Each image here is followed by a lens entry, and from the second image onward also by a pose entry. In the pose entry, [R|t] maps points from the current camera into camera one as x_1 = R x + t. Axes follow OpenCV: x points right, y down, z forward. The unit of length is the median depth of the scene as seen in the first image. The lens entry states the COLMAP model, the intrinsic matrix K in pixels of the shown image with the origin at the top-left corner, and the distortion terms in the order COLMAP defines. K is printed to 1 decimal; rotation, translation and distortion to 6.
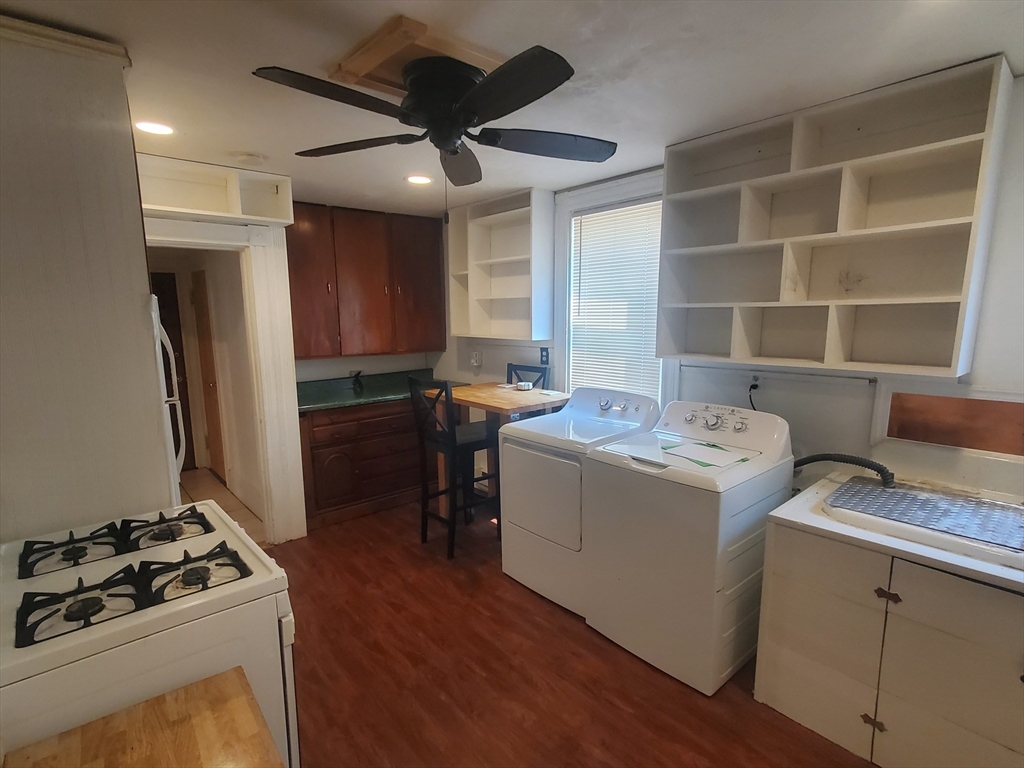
lens RADIAL K [[513.6, 0, 504.2], [0, 513.6, 400.8], [0, 0, 1]] dist [-0.001120, -0.000038]
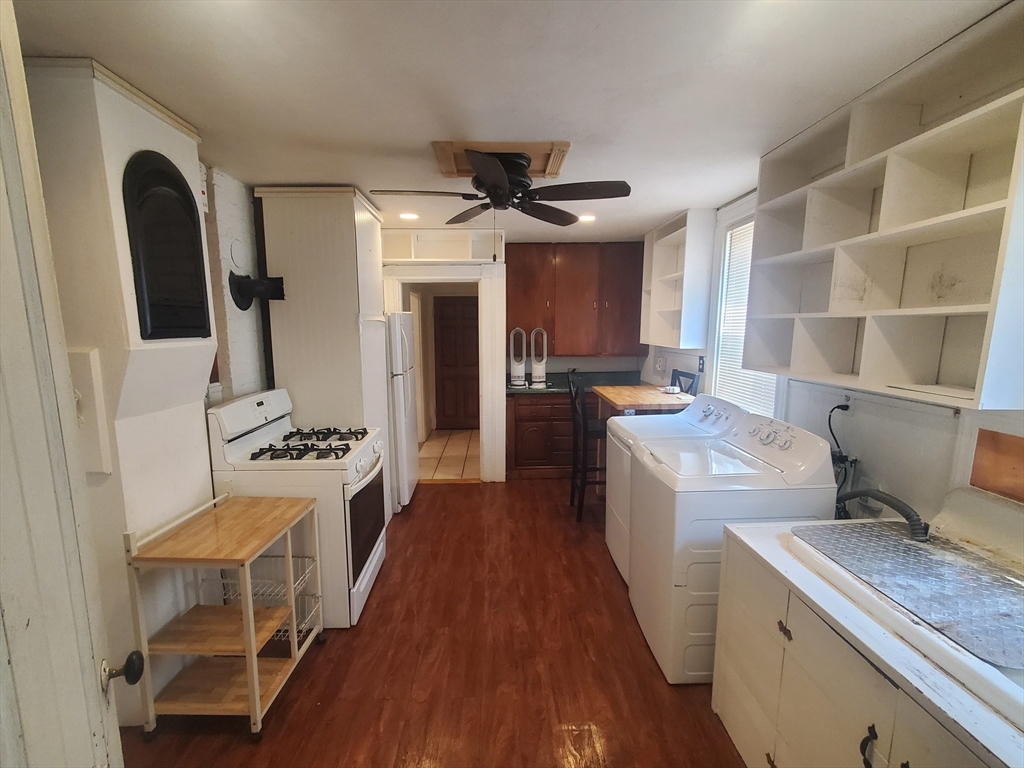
lens RADIAL K [[462.1, 0, 509.4], [0, 462.1, 397.6], [0, 0, 1]] dist [0.002266, 0.000006]
pose [[0.775241, 0.102978, -0.623215, 0.535847], [-0.107861, 0.993712, 0.030024, -0.005930], [0.622389, 0.043945, 0.781474, 0.013132]]
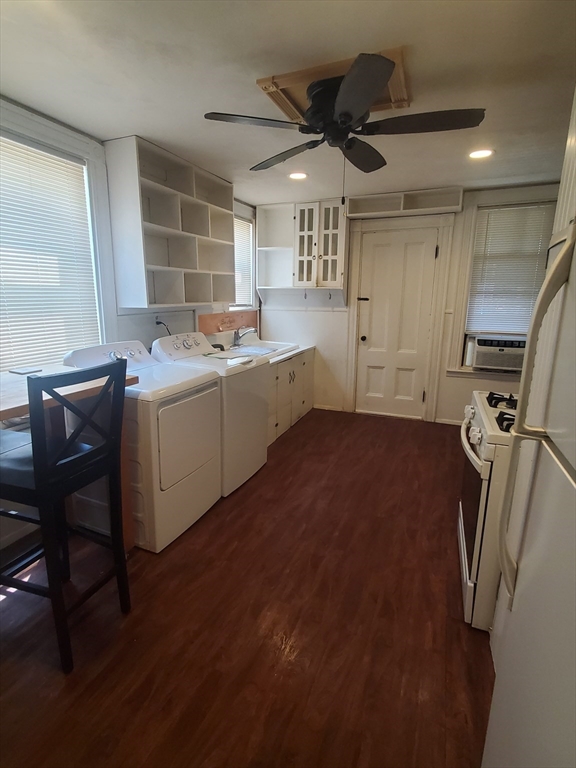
lens RADIAL K [[385.2, 0, 278.4], [0, 385.2, 371.7], [0, 0, 1]] dist [-0.001120, -0.000038]
pose [[-0.431866, -0.177936, 0.884212, -0.749476], [0.144676, 0.953986, 0.262639, -0.142333], [-0.890259, 0.241349, -0.386252, 1.168220]]
